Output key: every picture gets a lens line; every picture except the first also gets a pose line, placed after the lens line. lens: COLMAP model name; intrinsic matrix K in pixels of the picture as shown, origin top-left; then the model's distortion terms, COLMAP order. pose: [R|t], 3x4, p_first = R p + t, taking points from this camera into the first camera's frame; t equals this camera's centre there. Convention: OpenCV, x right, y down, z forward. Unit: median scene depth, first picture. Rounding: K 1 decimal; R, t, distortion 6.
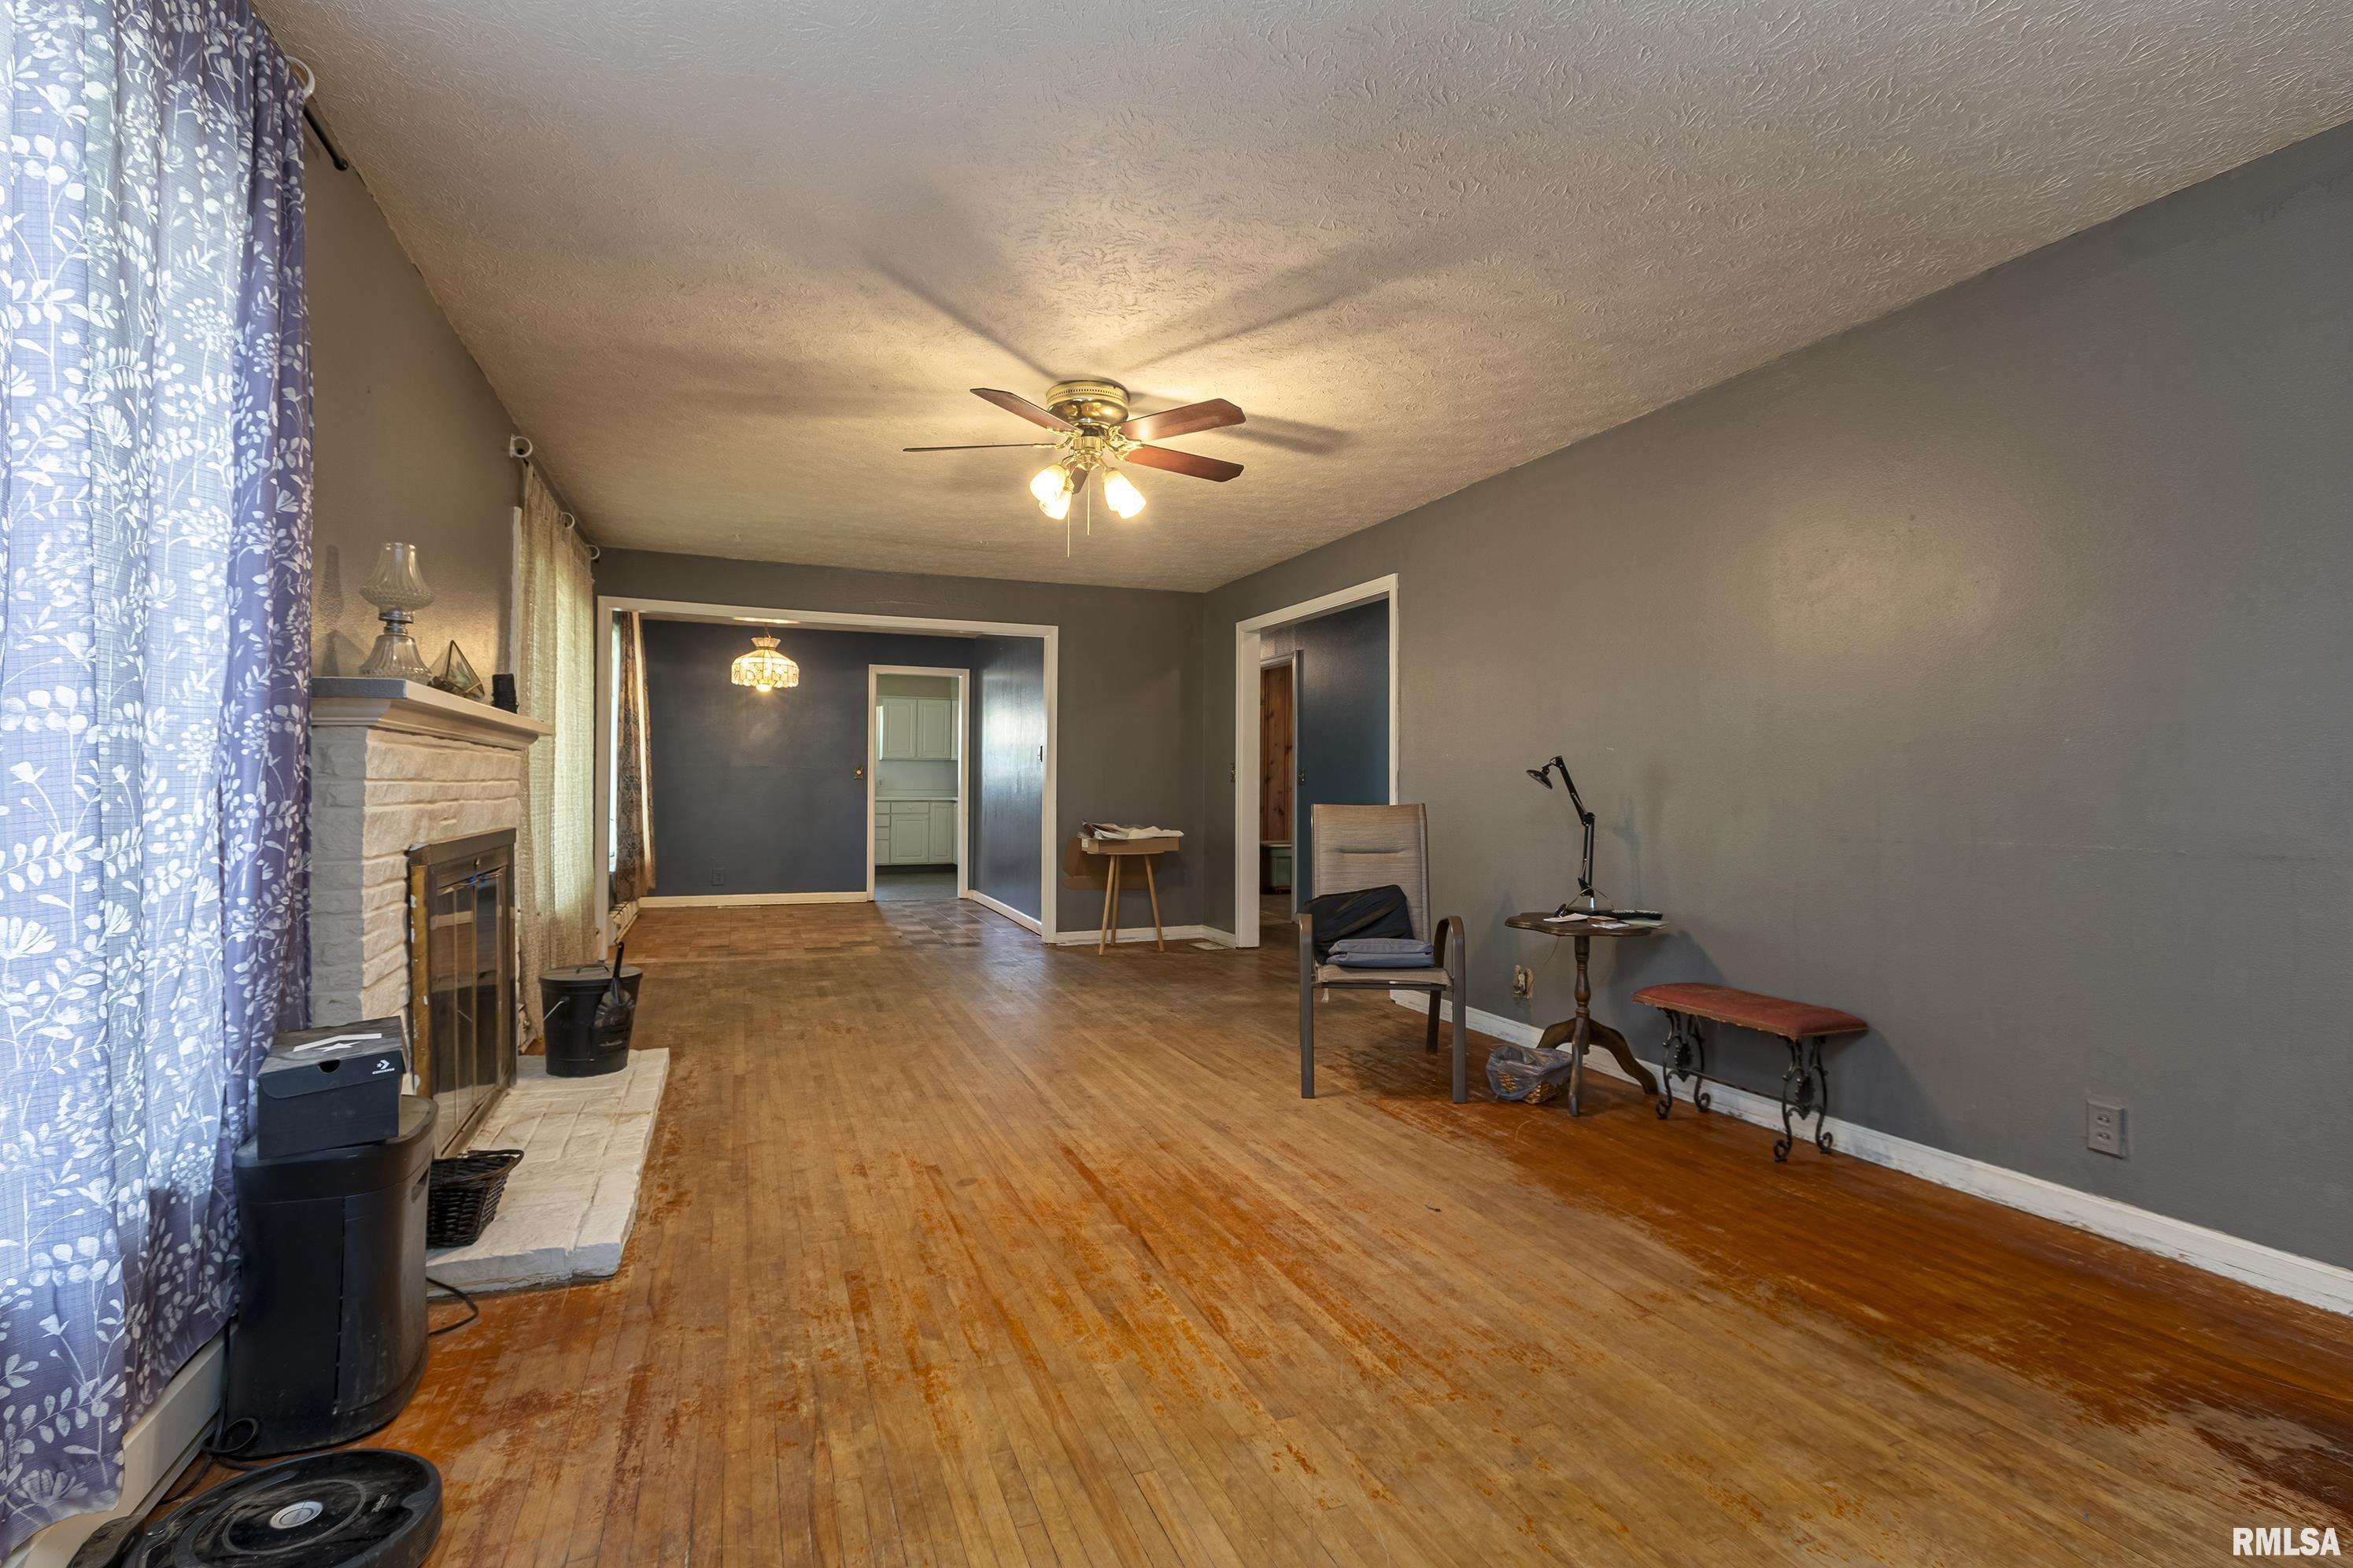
lens RADIAL K [[1054.7, 0, 1184.6], [0, 1054.7, 785.0], [0, 0, 1]] dist [-0.001203, -0.002843]
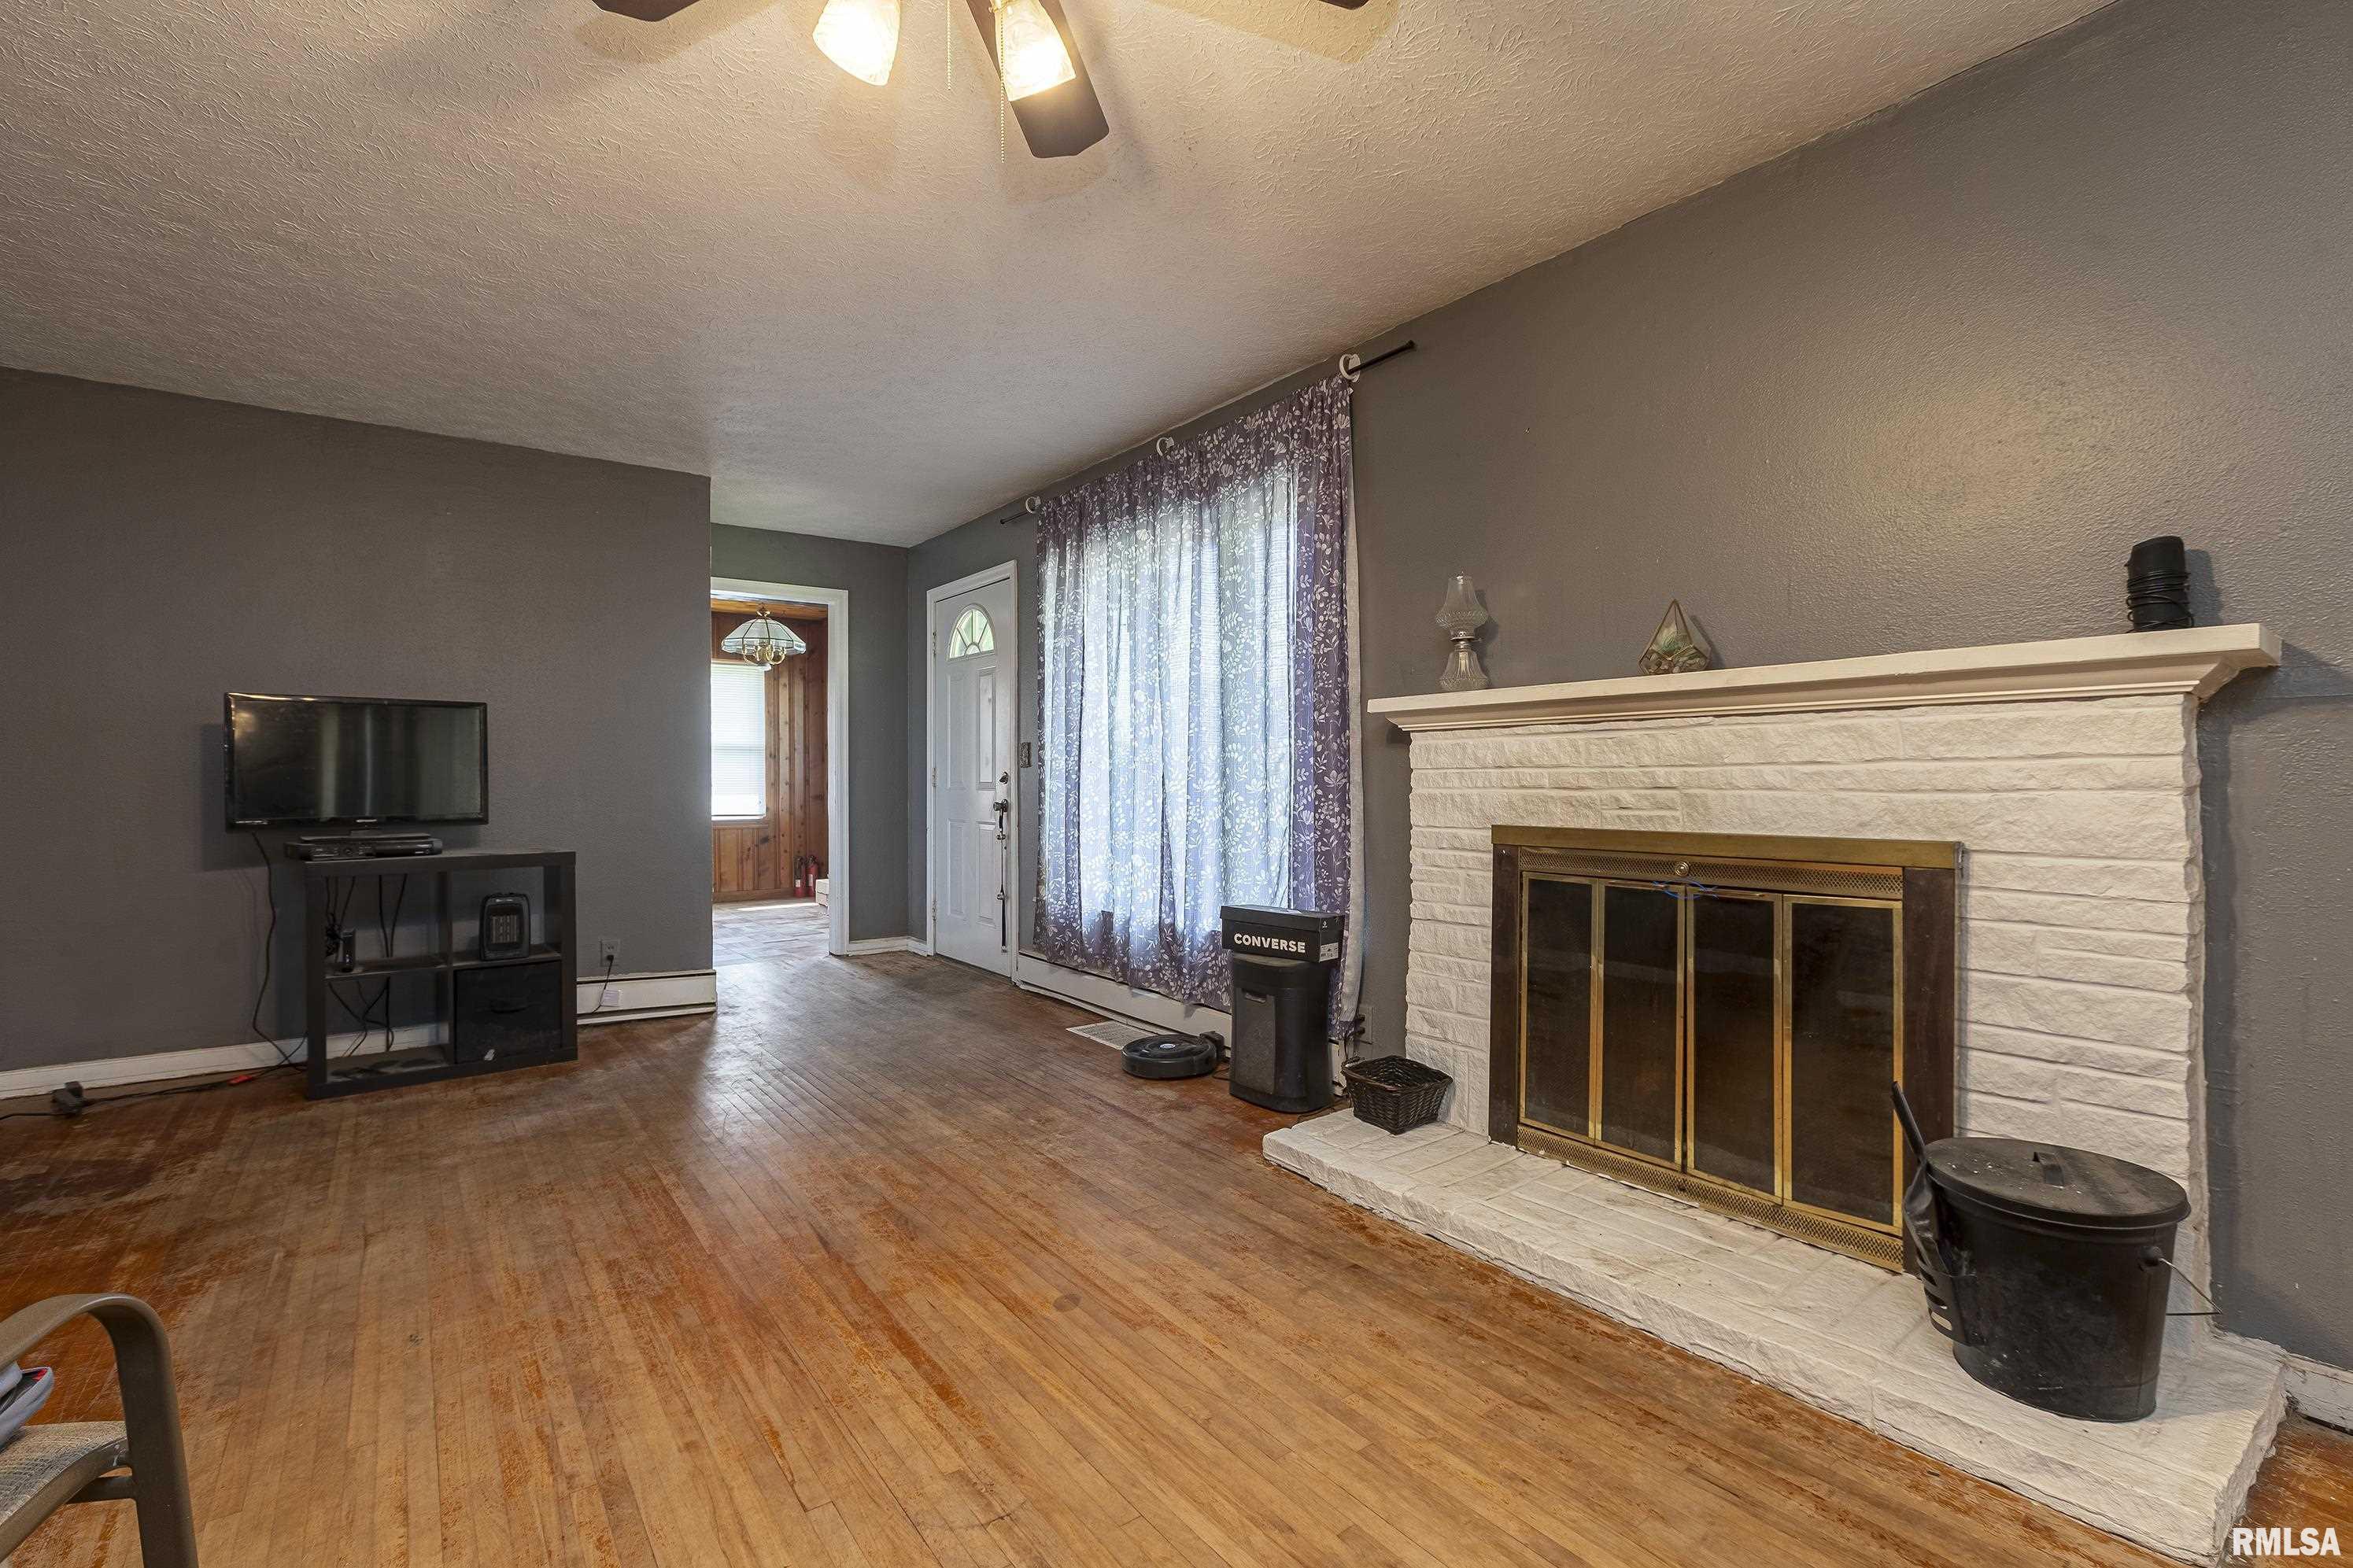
lens RADIAL K [[1054.7, 0, 1157.3], [0, 1054.7, 775.4], [0, 0, 1]] dist [-0.001203, -0.002843]
pose [[-0.974104, -0.000205, -0.226101, -0.128470], [0.000859, 0.999989, -0.004610, 0.009120], [0.226100, -0.004685, -0.974093, 2.234777]]
